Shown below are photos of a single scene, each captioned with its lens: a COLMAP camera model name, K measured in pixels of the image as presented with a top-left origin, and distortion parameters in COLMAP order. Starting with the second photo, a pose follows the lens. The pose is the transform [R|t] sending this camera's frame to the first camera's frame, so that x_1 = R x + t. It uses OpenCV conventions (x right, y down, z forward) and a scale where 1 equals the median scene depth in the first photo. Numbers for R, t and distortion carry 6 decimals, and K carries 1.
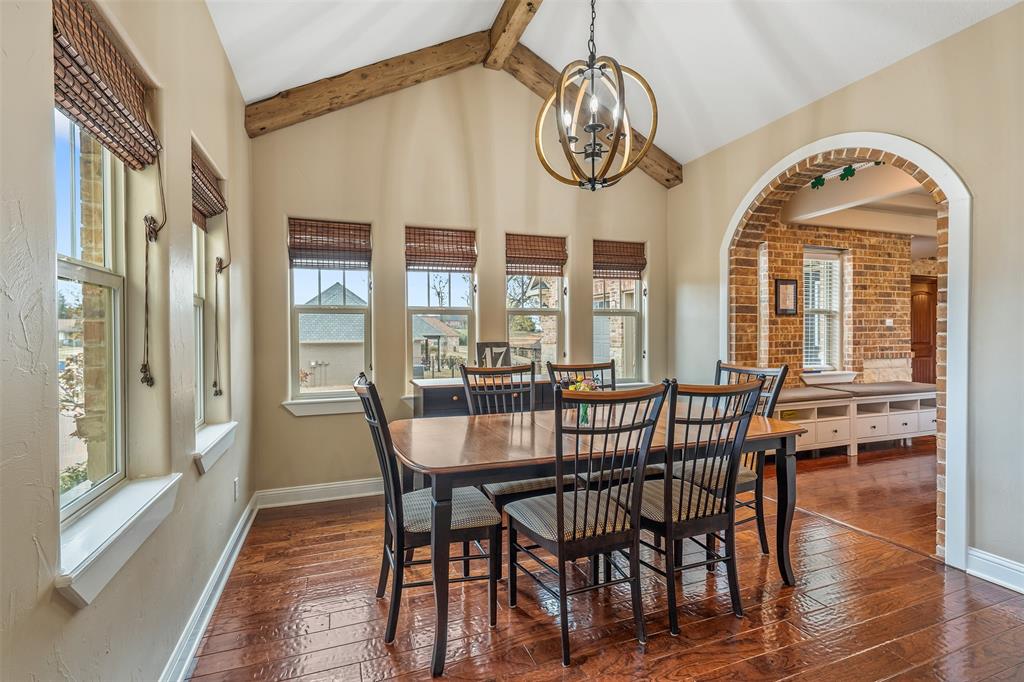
lens RADIAL K [[476.7, 0, 508.4], [0, 476.7, 337.8], [0, 0, 1]] dist [0.001710, 0.000098]
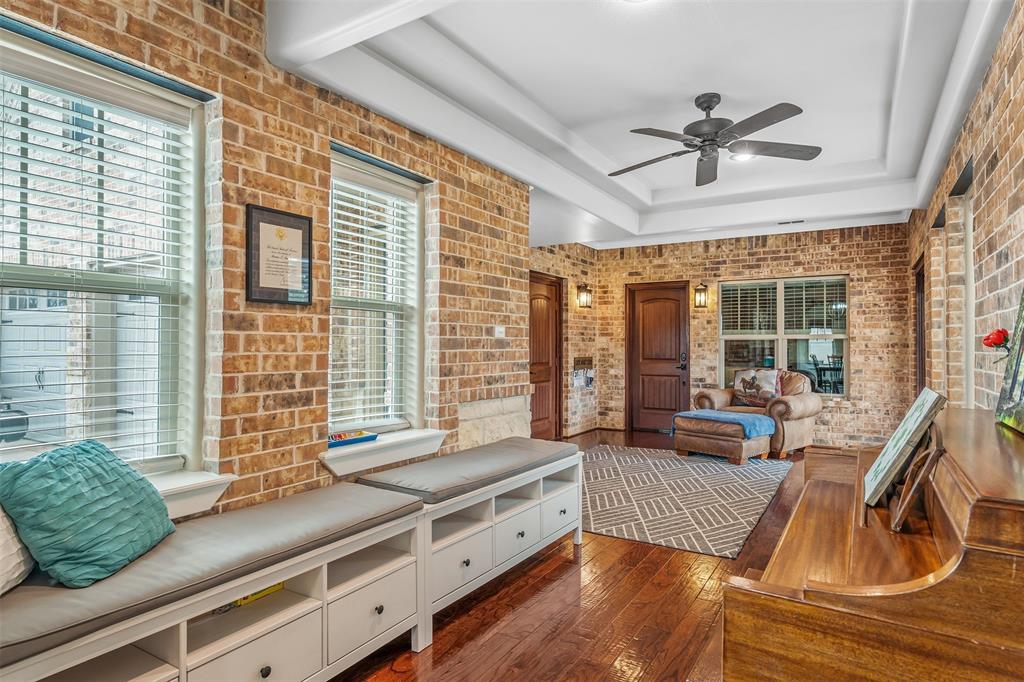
lens RADIAL K [[570.7, 0, 510.4], [0, 570.7, 343.6], [0, 0, 1]] dist [0.000786, -0.002020]
pose [[0.786066, 0.009689, 0.618067, 0.411440], [0.000366, 0.999870, -0.016139, -0.008514], [-0.618143, 0.012913, 0.785960, 0.487258]]
